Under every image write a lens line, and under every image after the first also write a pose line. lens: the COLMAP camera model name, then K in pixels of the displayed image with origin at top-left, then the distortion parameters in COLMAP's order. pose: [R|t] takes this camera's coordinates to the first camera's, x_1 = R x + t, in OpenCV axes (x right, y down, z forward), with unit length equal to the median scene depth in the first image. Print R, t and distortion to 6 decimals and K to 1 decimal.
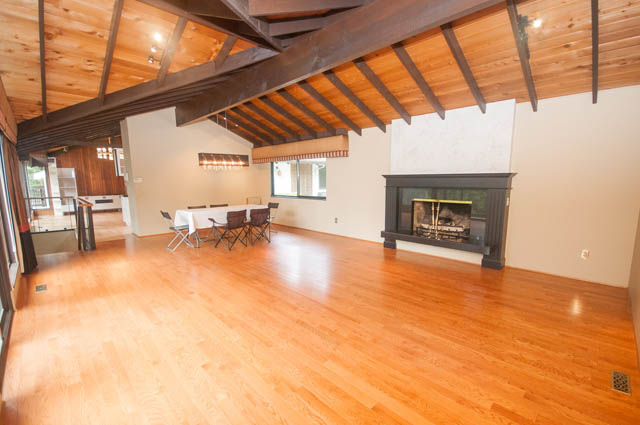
lens RADIAL K [[283.9, 0, 330.7], [0, 283.9, 215.9], [0, 0, 1]] dist [-0.014261, -0.000360]
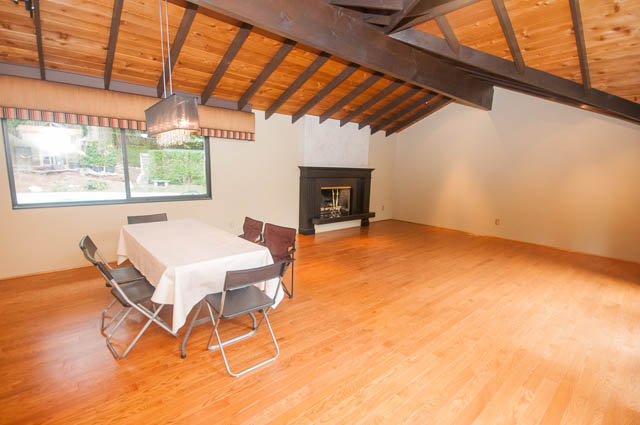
lens RADIAL K [[283.9, 0, 330.7], [0, 283.9, 215.9], [0, 0, 1]] dist [-0.014261, -0.000360]
pose [[0.078568, -0.154077, 0.984930, -0.852130], [0.104281, 0.983834, 0.145587, -0.107944], [-0.991440, 0.091271, 0.093365, 0.824821]]
